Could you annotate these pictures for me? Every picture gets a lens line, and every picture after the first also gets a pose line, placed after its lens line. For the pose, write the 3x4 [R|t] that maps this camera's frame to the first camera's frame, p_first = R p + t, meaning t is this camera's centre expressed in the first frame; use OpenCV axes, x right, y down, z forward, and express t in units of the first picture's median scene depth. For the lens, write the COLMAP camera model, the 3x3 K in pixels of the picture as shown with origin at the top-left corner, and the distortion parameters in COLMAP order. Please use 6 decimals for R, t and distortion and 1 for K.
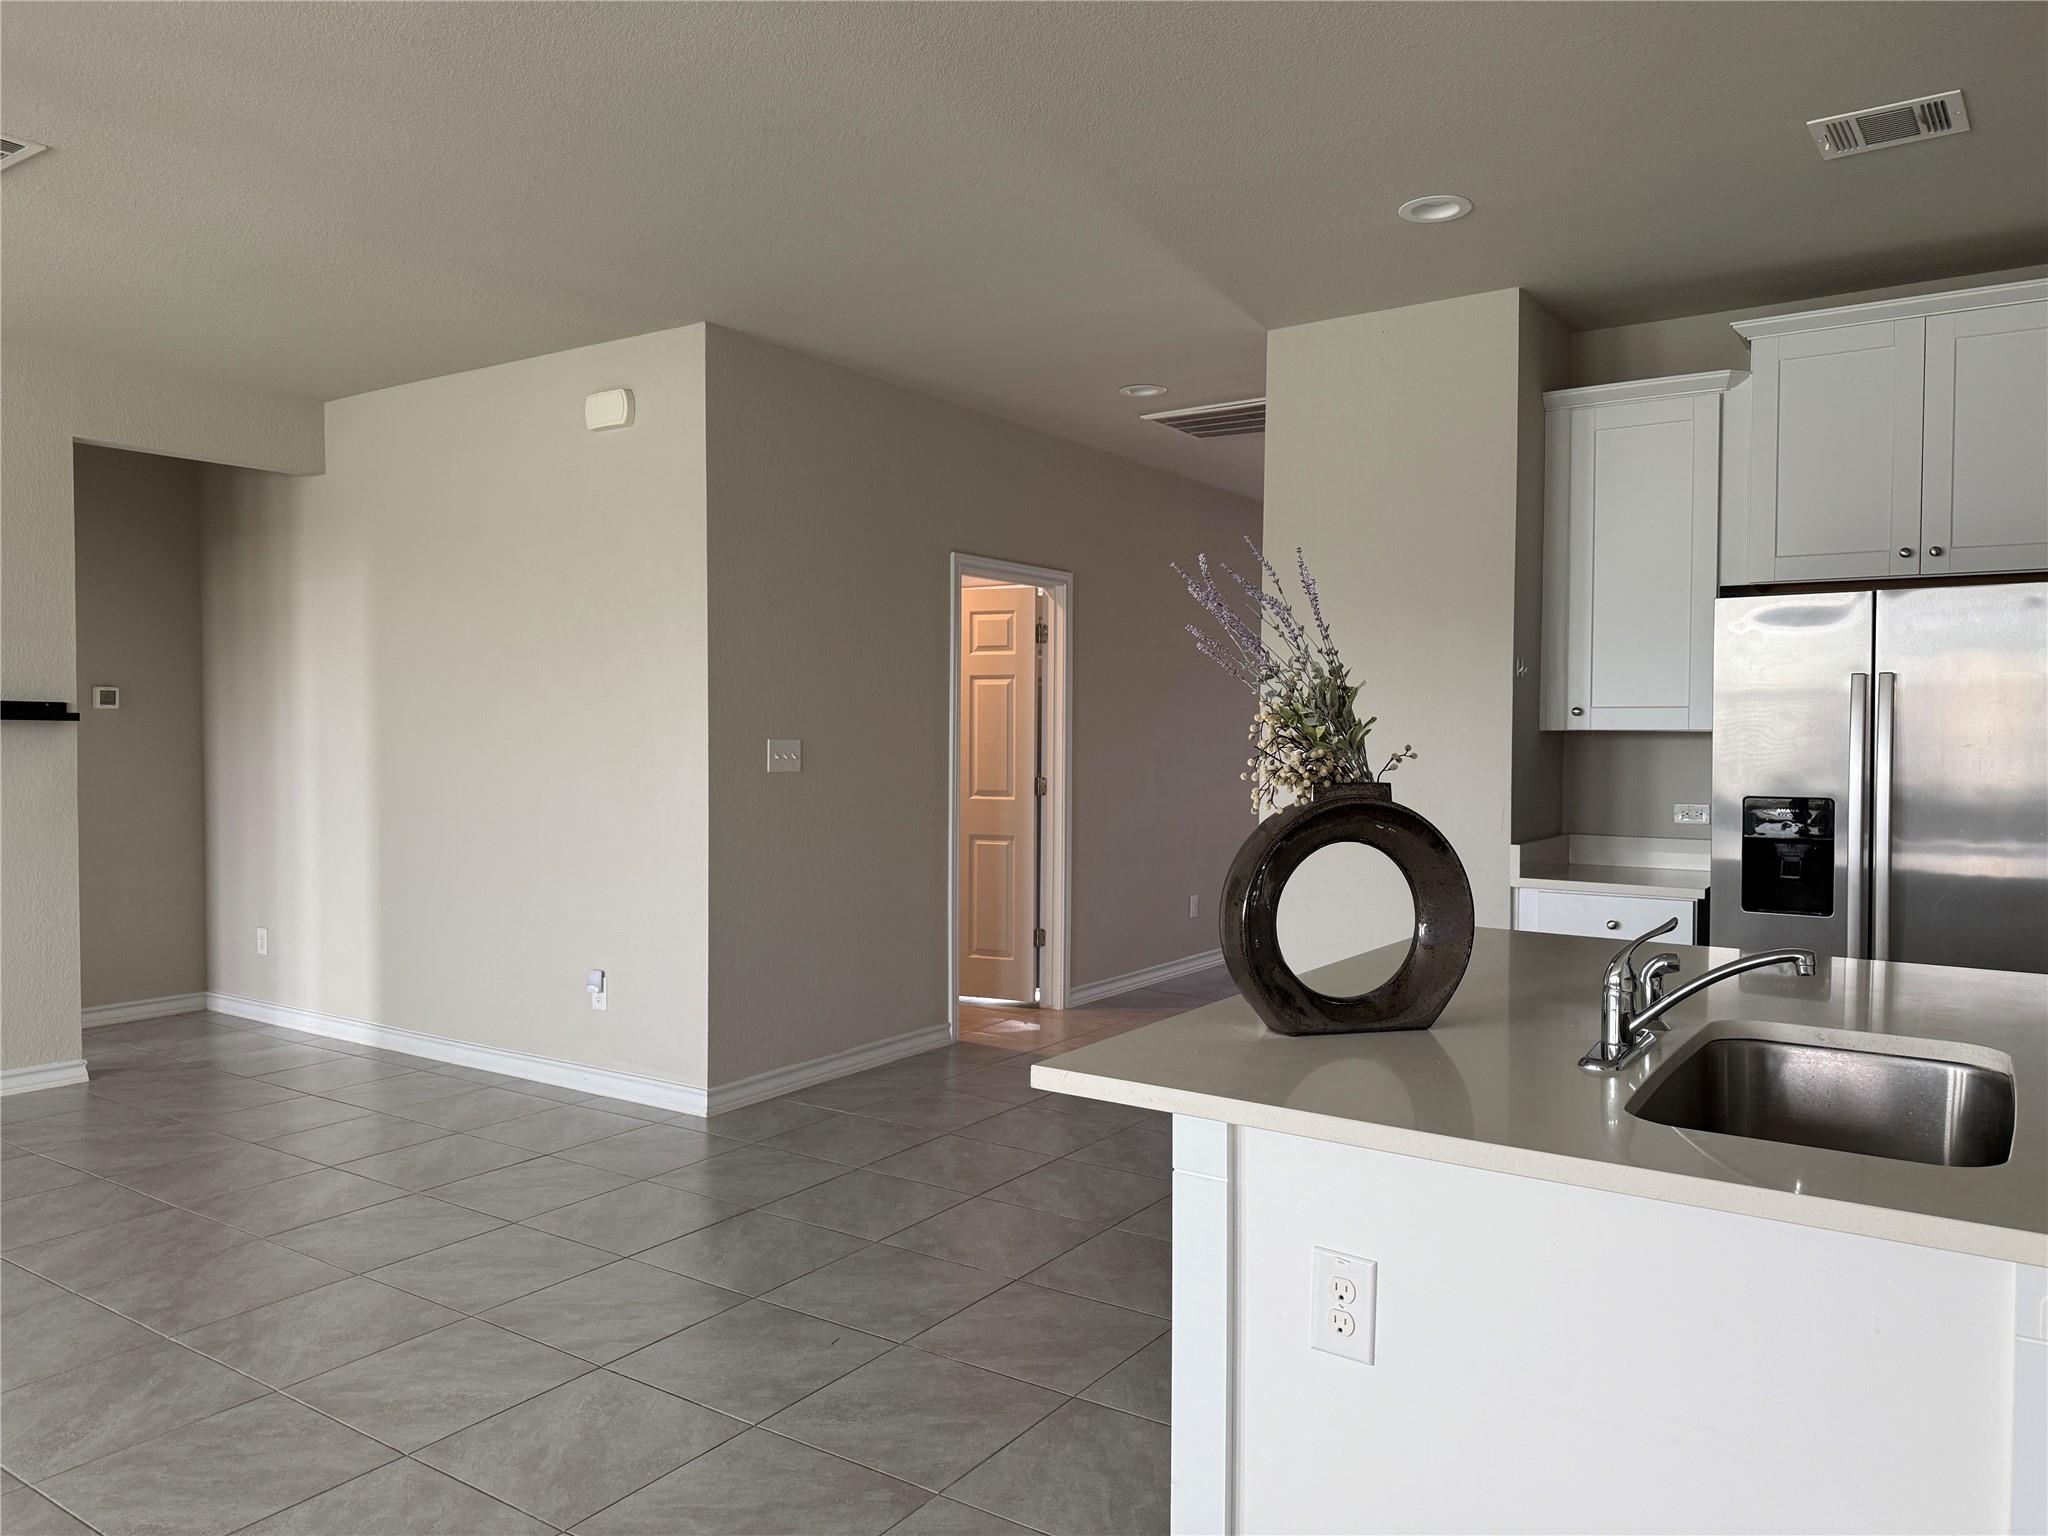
lens RADIAL K [[1436.2, 0, 1019.1], [0, 1436.2, 765.5], [0, 0, 1]] dist [0.040815, -0.000844]
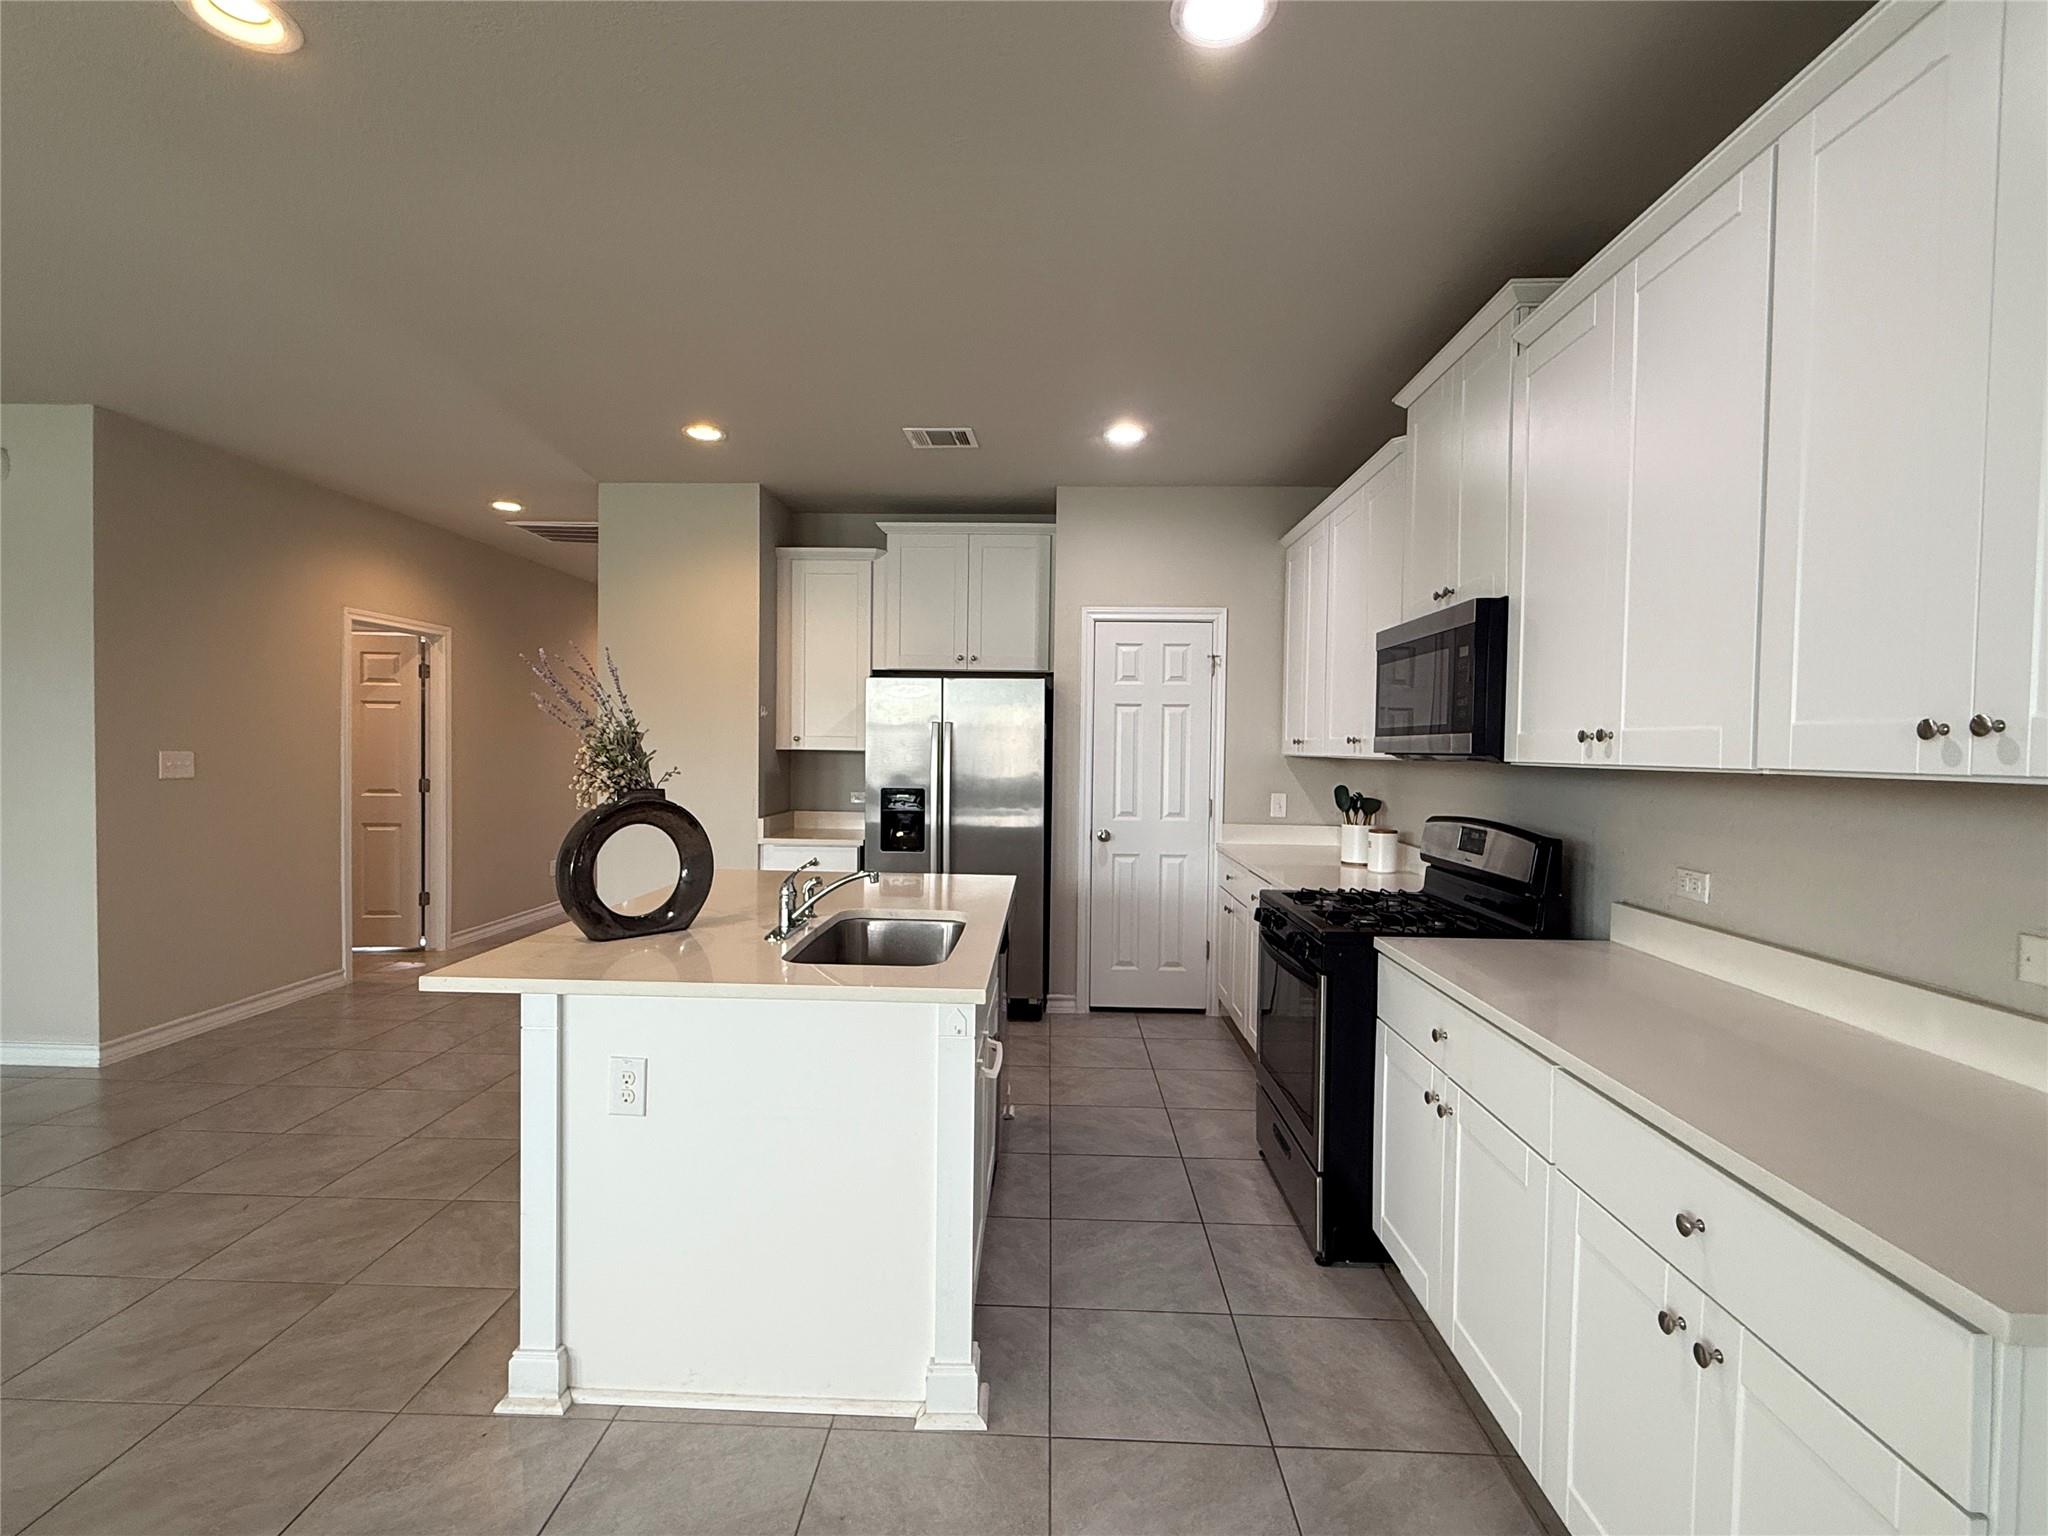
lens RADIAL K [[976.2, 0, 1030.0], [0, 976.2, 771.5], [0, 0, 1]] dist [0.001138, -0.001814]
pose [[0.841774, -0.006482, 0.539791, -0.002269], [0.001106, 0.999947, 0.010284, -0.012369], [-0.539829, -0.008060, 0.841736, -0.133262]]
